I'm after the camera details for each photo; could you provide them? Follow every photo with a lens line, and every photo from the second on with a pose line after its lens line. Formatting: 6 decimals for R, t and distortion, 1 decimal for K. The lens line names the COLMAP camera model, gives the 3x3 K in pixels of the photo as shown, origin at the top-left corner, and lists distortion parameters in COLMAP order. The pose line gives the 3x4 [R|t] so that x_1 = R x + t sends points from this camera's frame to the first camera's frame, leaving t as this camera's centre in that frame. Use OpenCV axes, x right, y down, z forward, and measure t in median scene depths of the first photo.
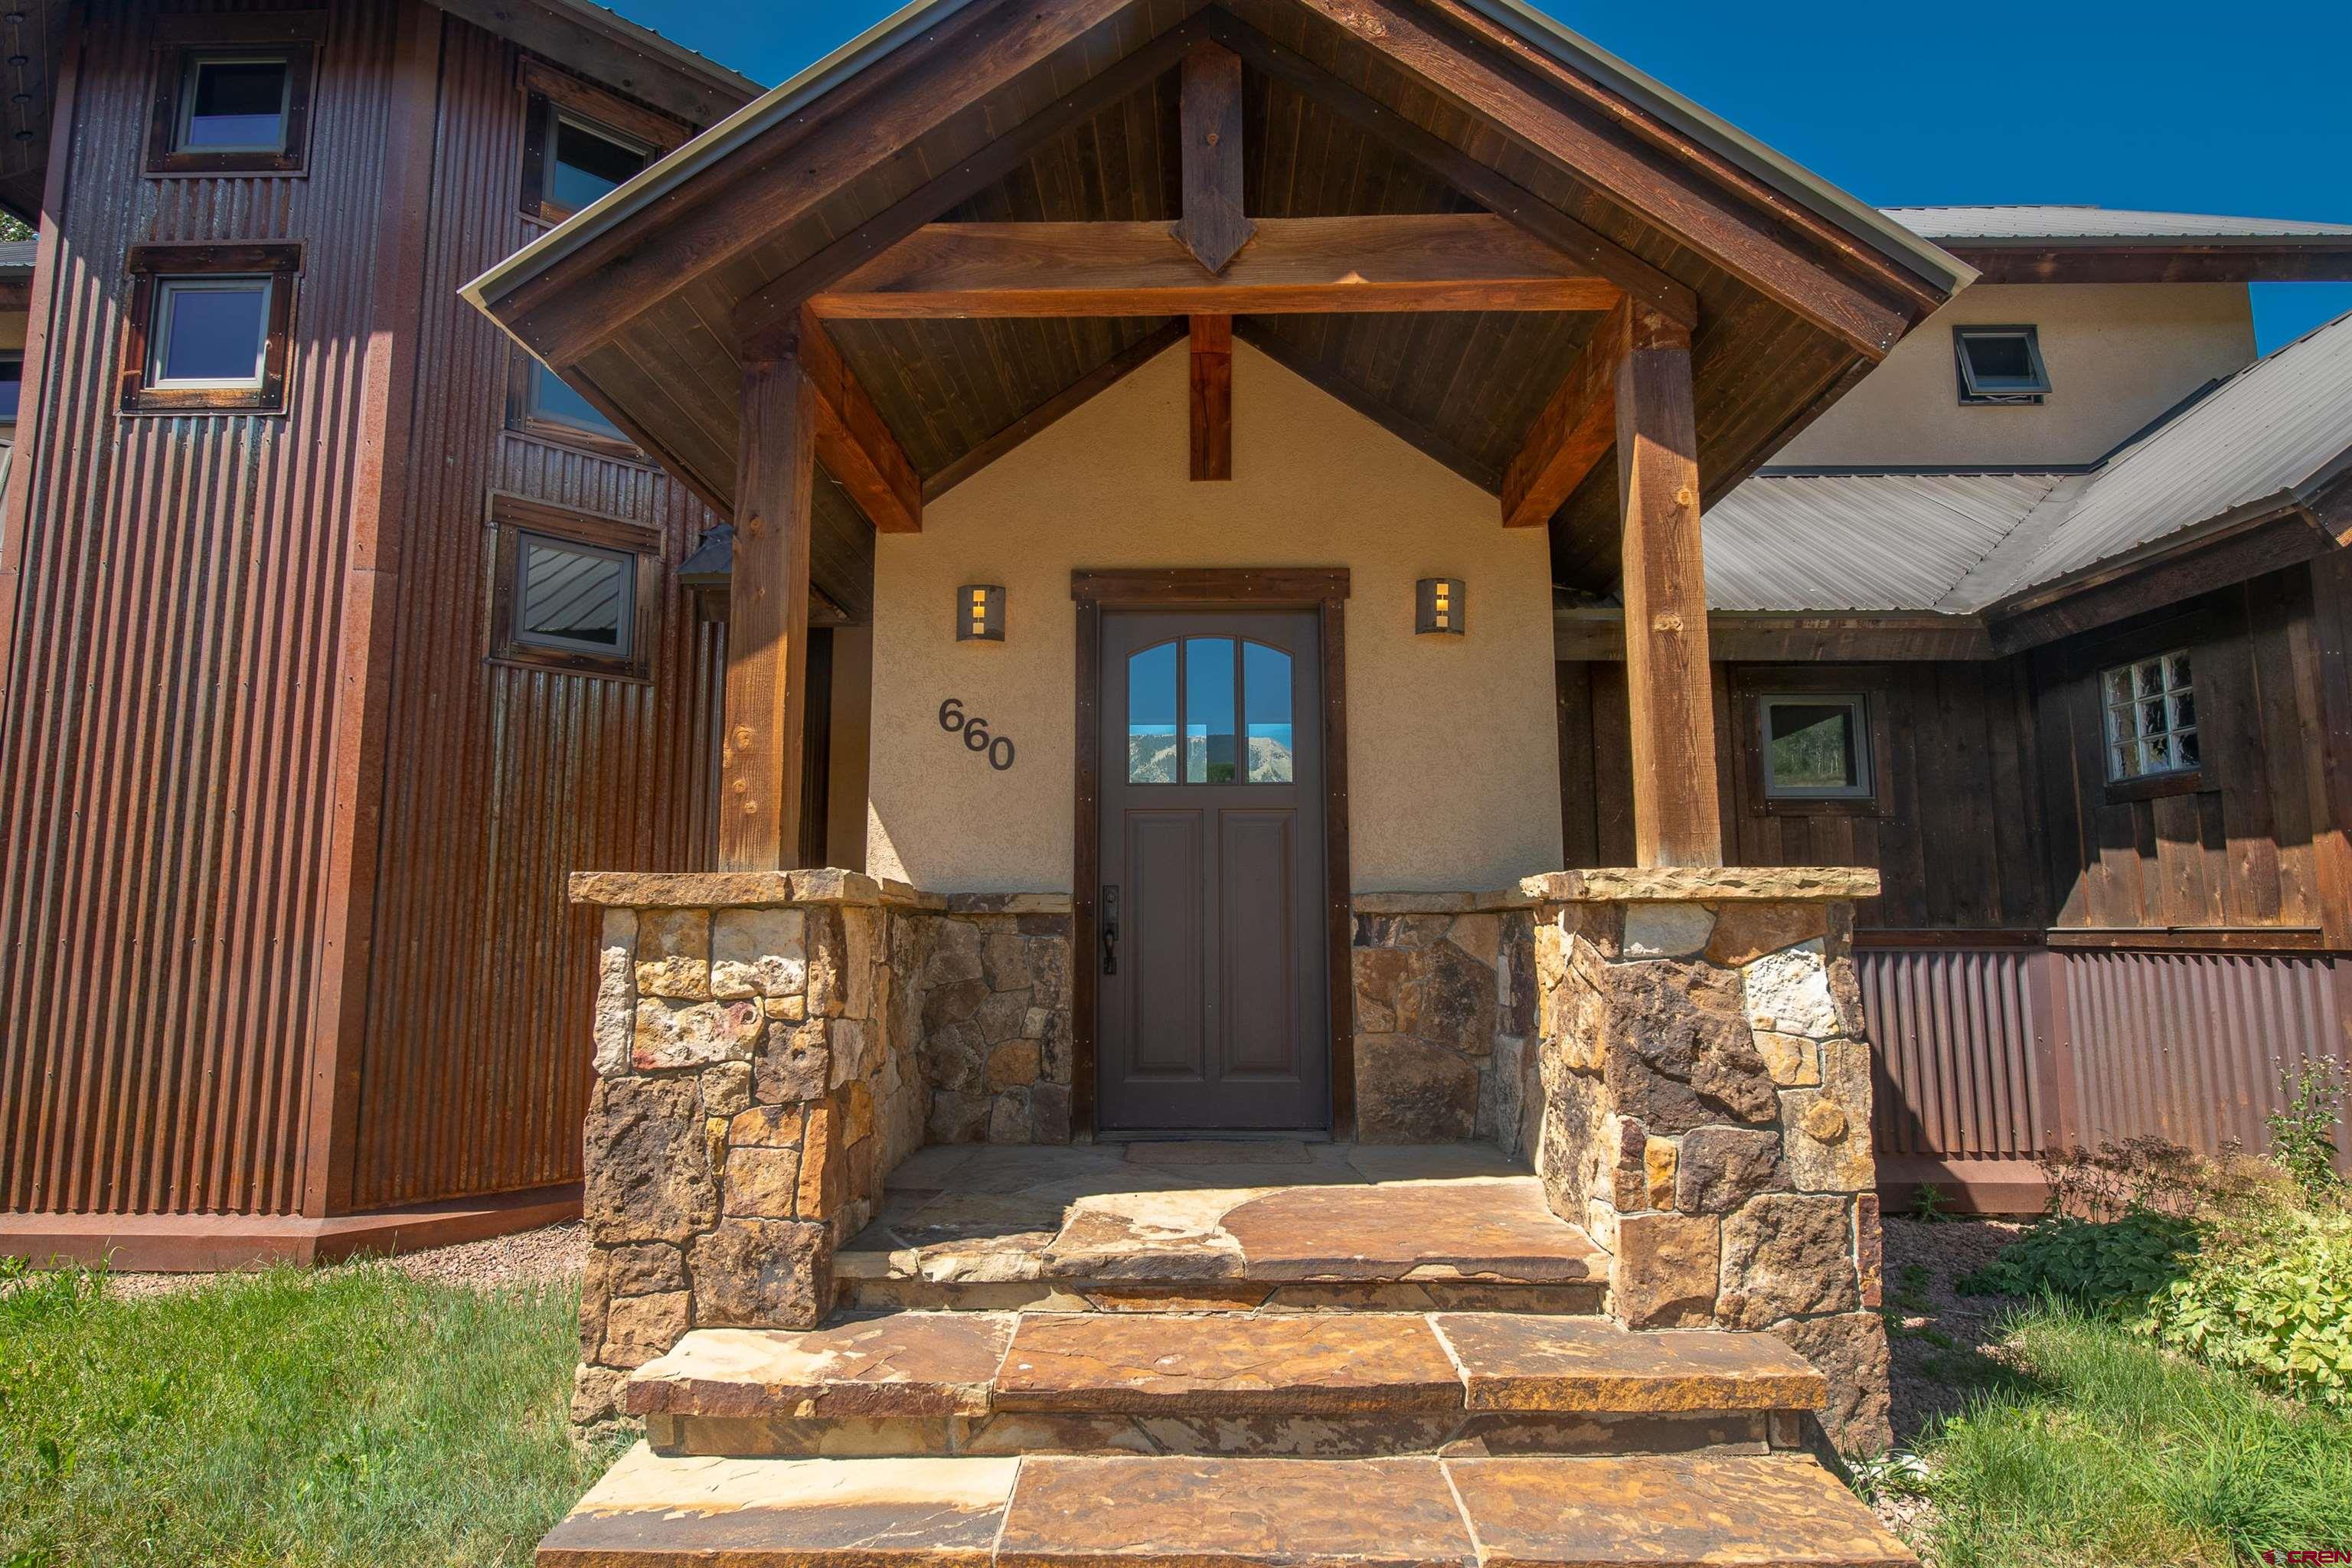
lens RADIAL K [[1224.9, 0, 1178.2], [0, 1224.9, 798.3], [0, 0, 1]] dist [-0.019000, 0.000212]
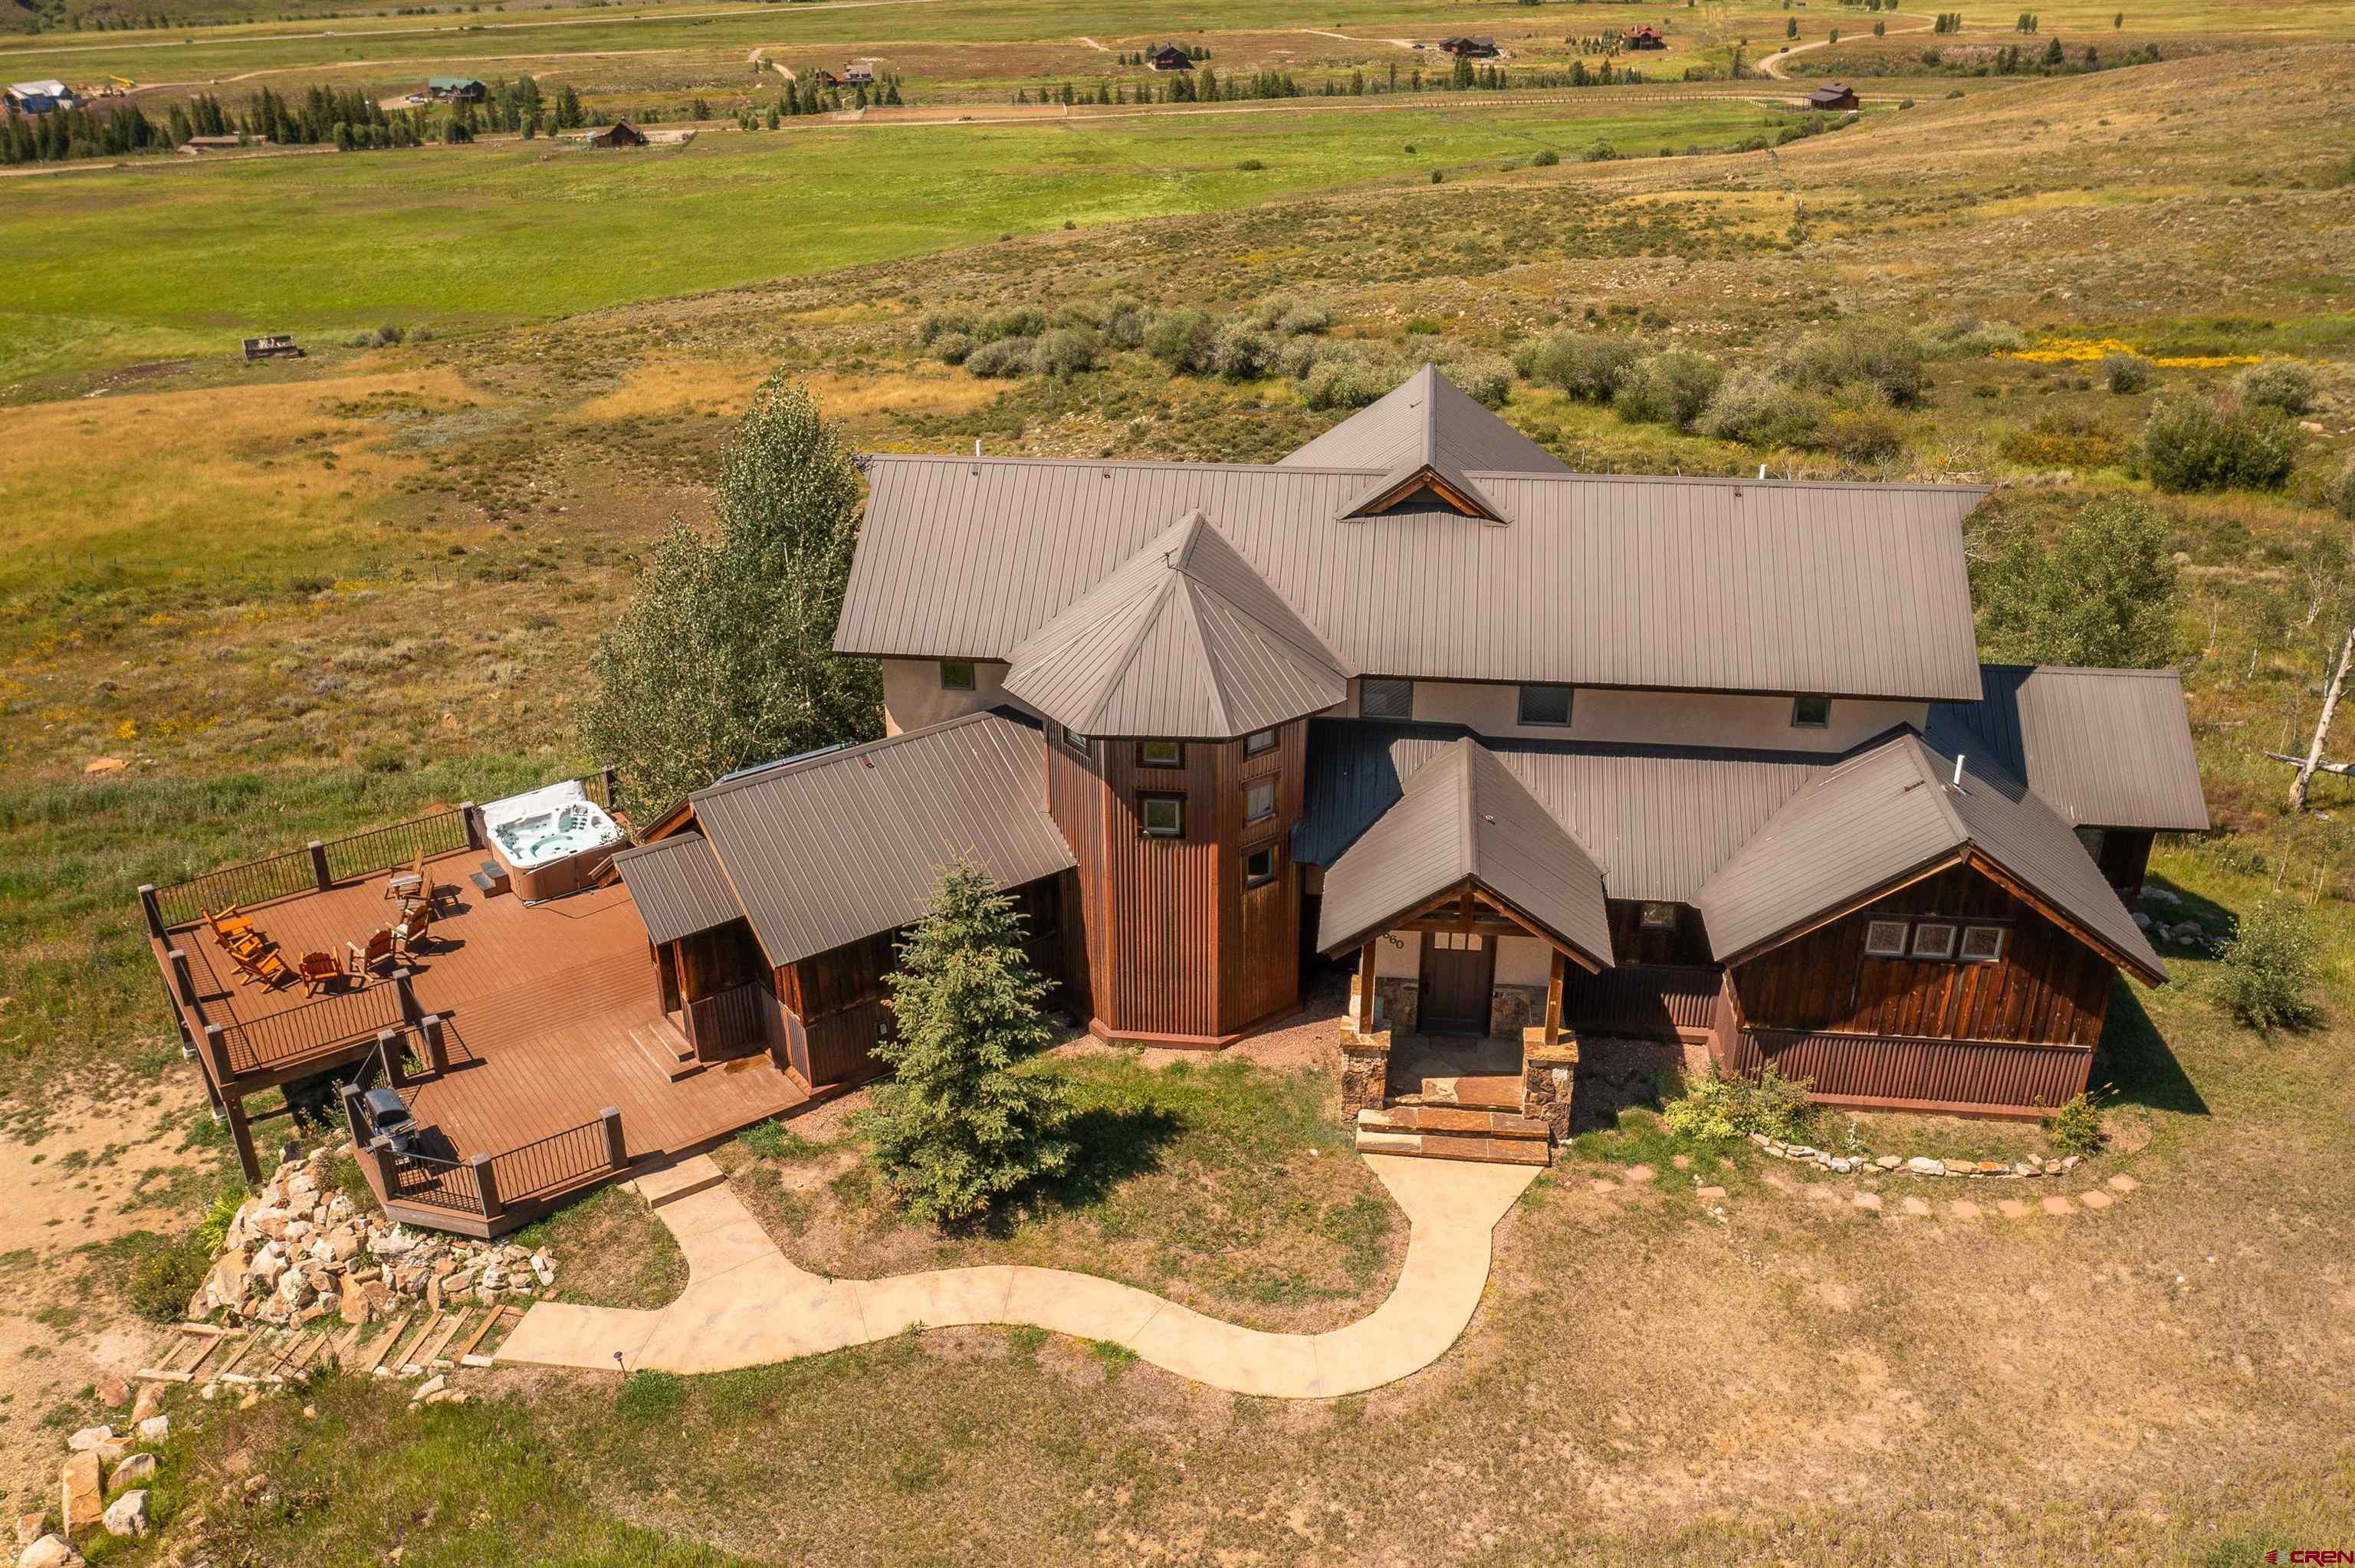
lens RADIAL K [[1866.0, 0, 1172.4], [0, 1866.0, 797.9], [0, 0, 1]] dist [-0.015480, -0.007480]
pose [[0.994522, 0.042226, -0.095615, -0.499310], [0.014770, 0.848816, 0.528482, -5.452926], [0.103475, -0.527000, 0.843543, -5.721679]]
